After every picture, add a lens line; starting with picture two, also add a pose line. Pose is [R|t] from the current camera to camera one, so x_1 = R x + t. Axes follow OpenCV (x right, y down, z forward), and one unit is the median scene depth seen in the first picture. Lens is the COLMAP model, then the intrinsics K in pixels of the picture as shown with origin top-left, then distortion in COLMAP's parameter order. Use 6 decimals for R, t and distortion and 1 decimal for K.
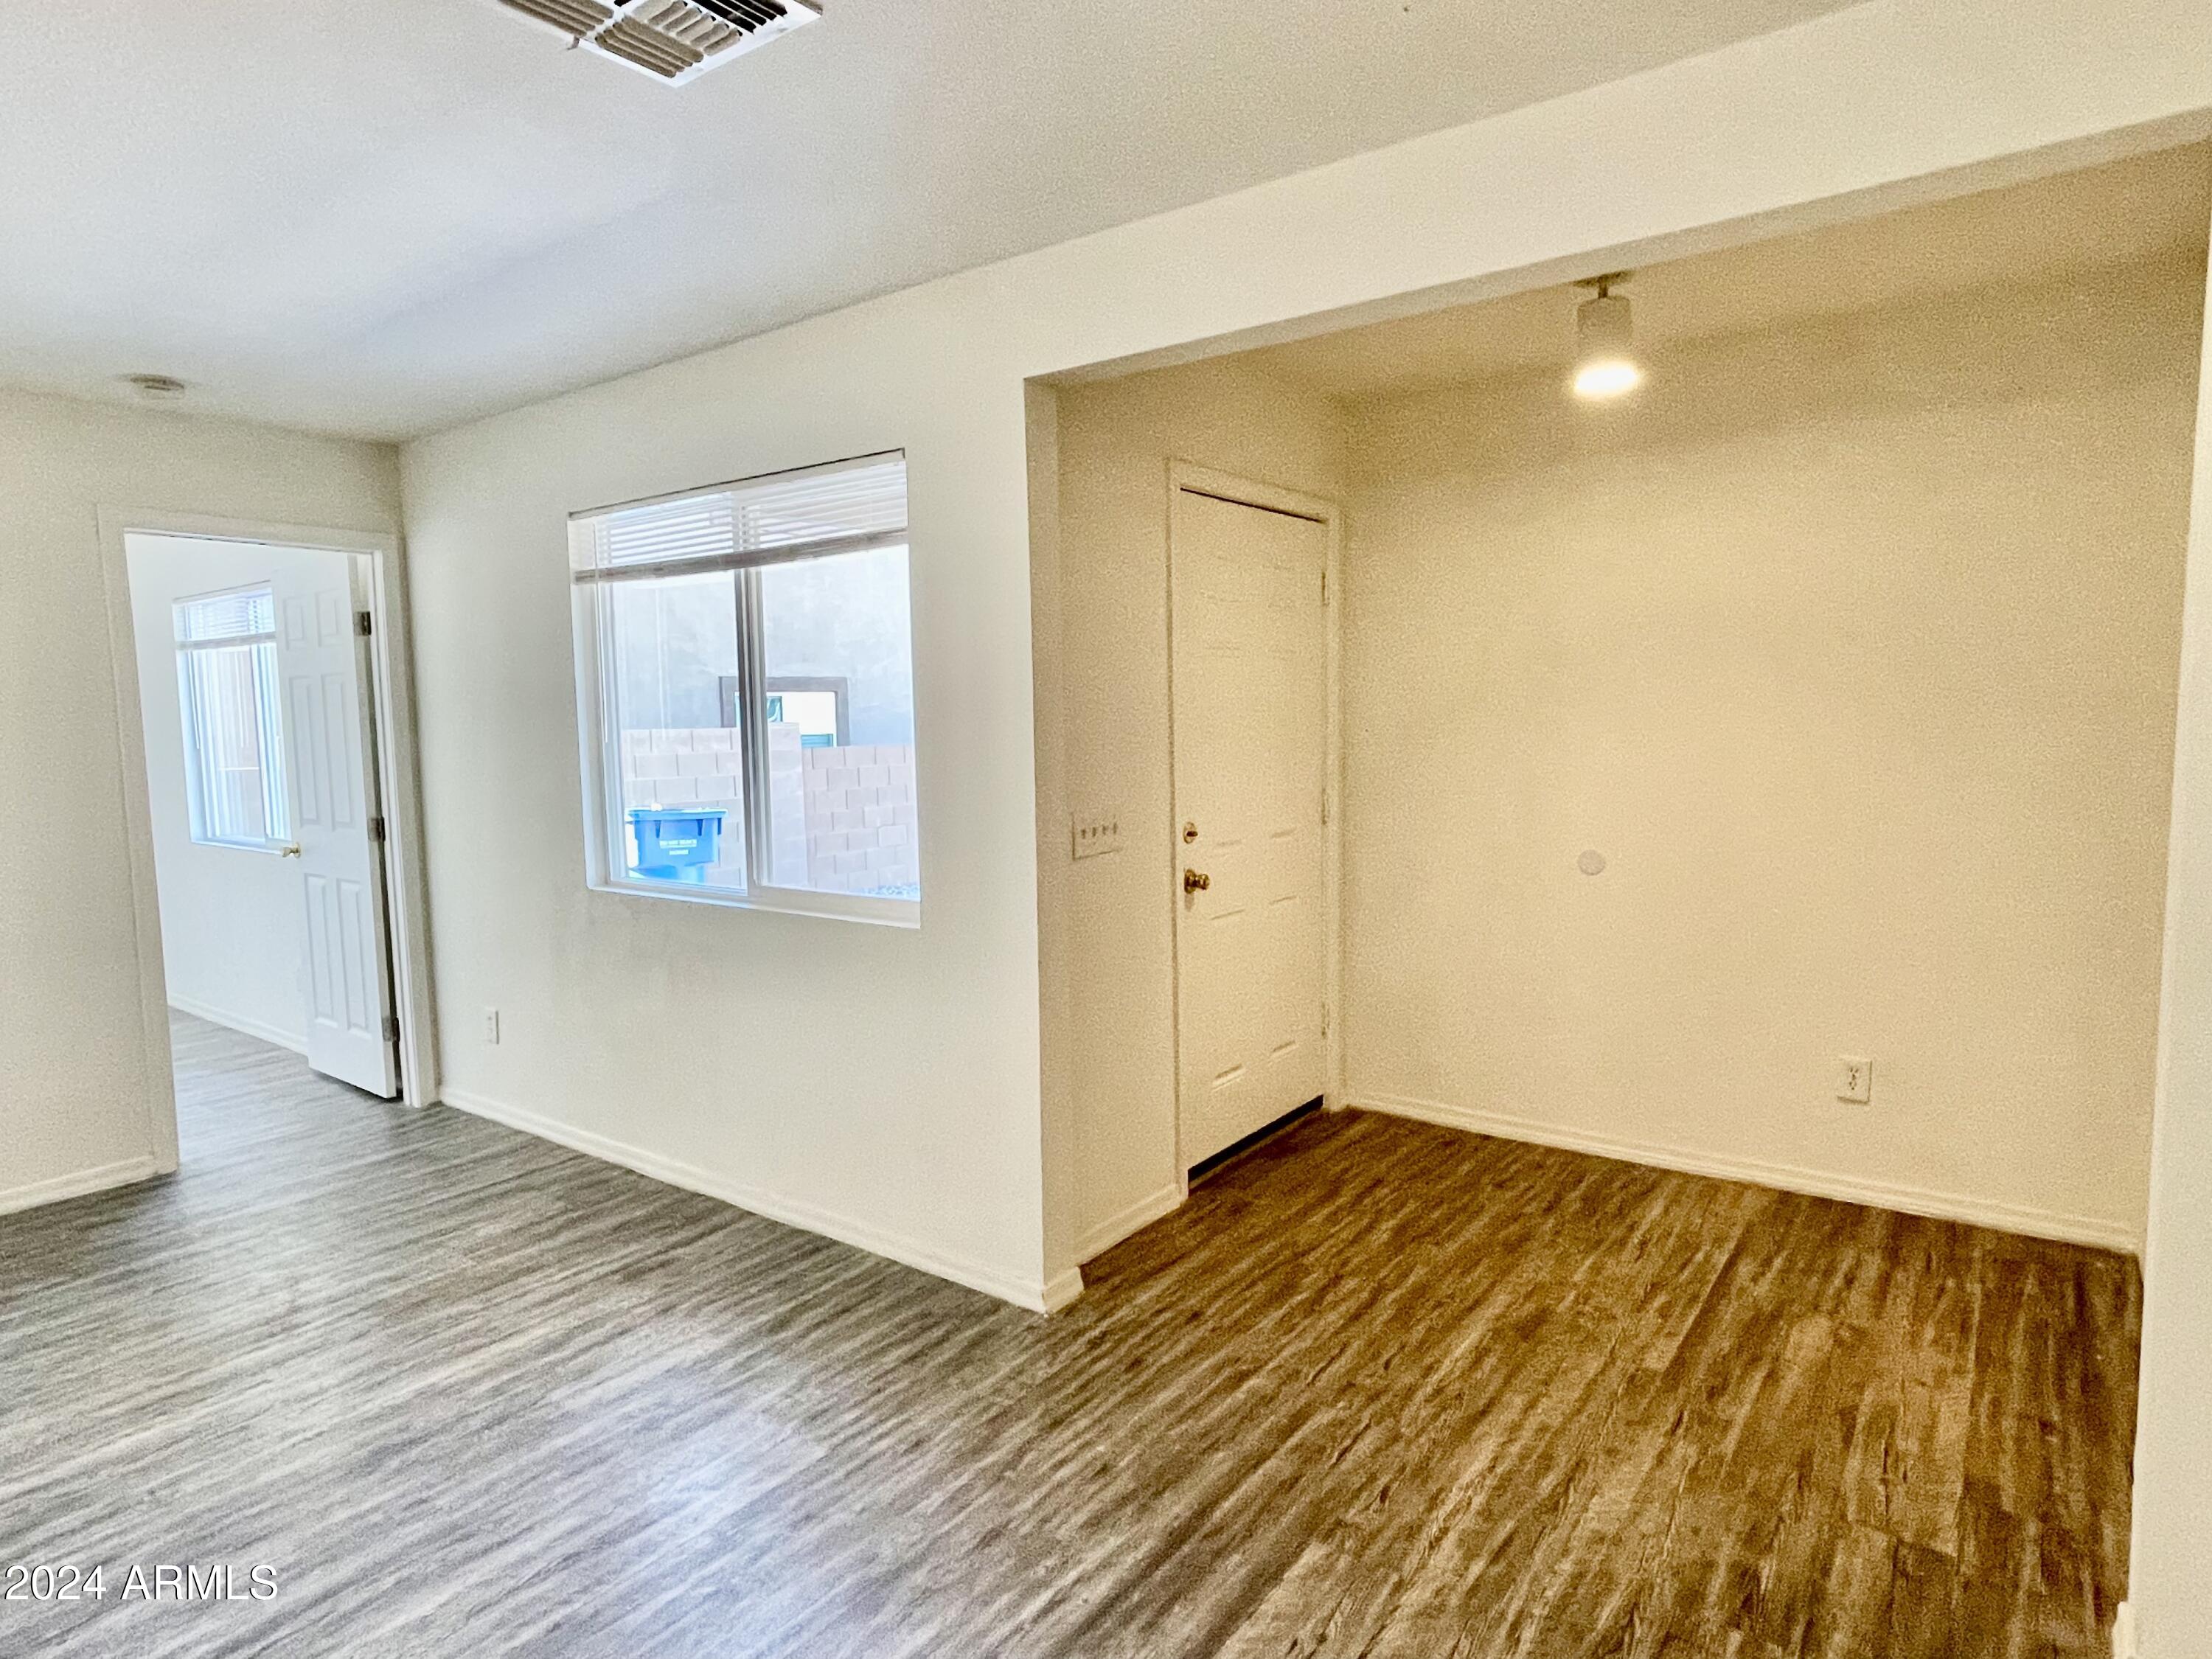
lens RADIAL K [[1264.7, 0, 1106.0], [0, 1264.7, 829.5], [0, 0, 1]] dist [-0.005486, -0.001627]
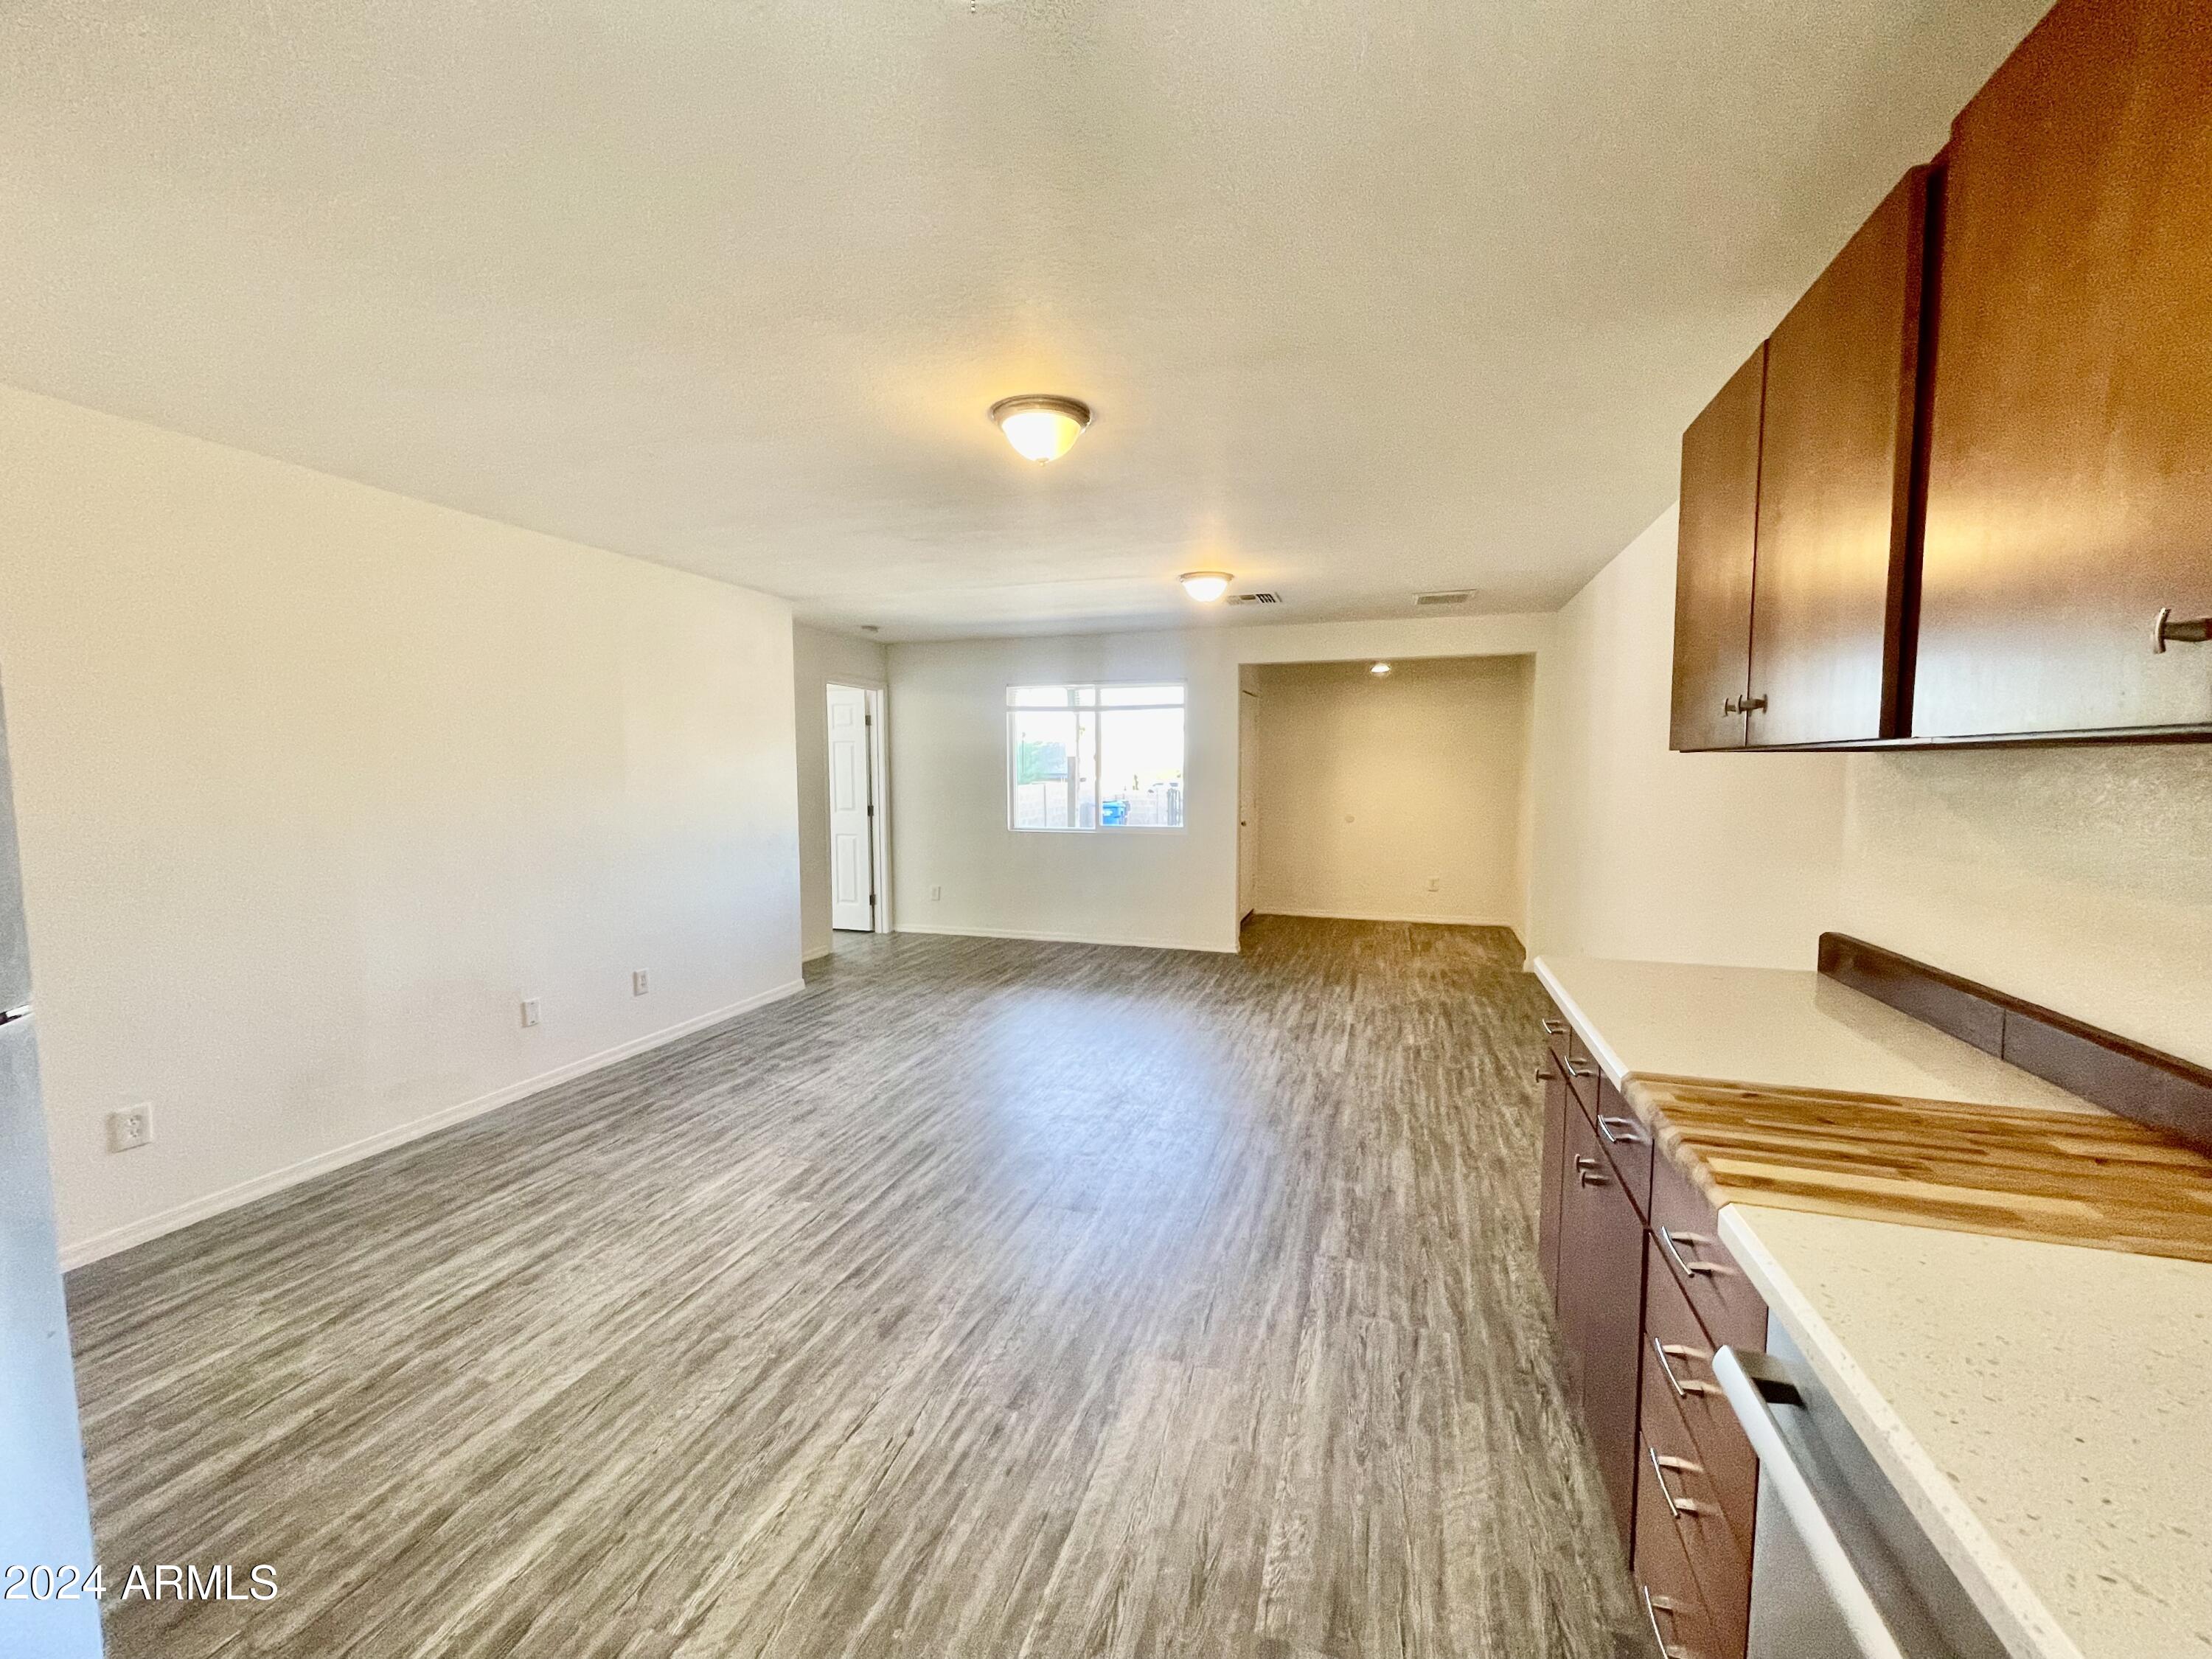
lens RADIAL K [[897.2, 0, 1106.0], [0, 897.2, 829.5], [0, 0, 1]] dist [0.000068, 0.000873]
pose [[0.944963, -0.004759, 0.327143, -0.936156], [0.015146, 0.999458, -0.029211, 0.115734], [-0.326827, 0.032559, 0.944523, -0.878240]]
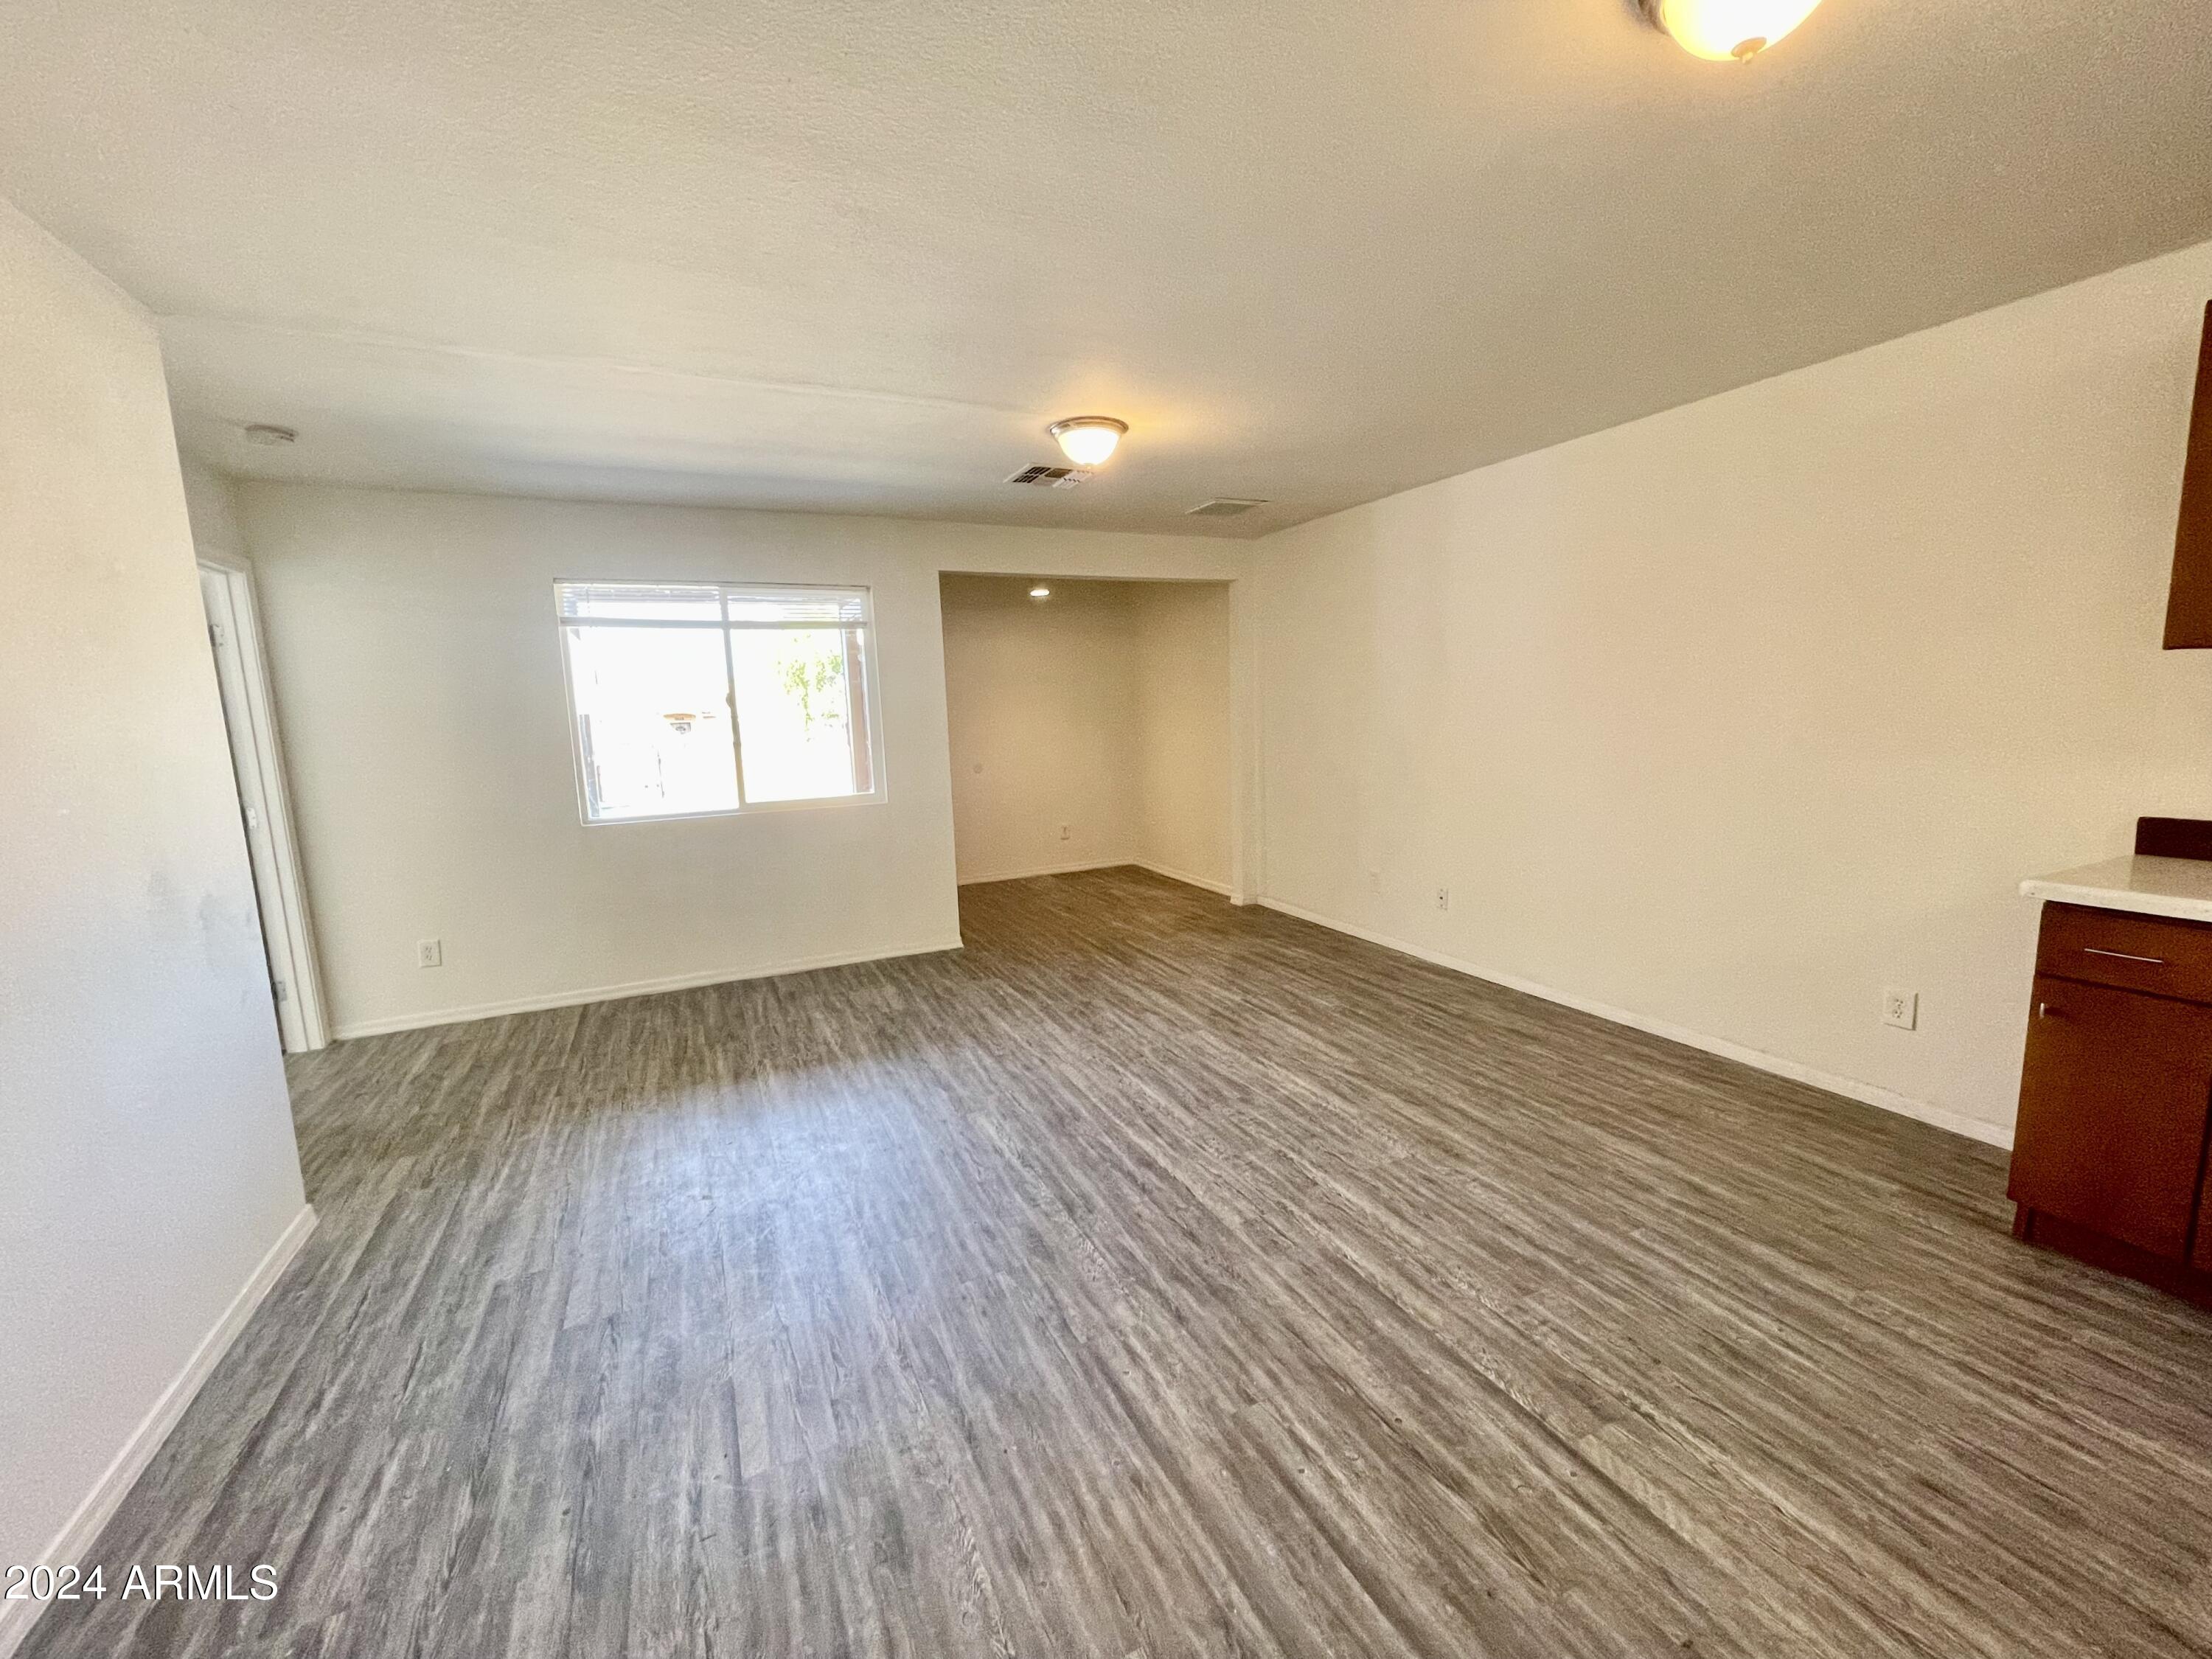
lens RADIAL K [[897.2, 0, 1106.0], [0, 897.2, 829.5], [0, 0, 1]] dist [0.000068, 0.000873]
pose [[0.466577, -0.119287, 0.876400, -1.226233], [0.112885, 0.990792, 0.074759, 0.047642], [-0.877247, 0.064052, 0.475746, -0.081865]]
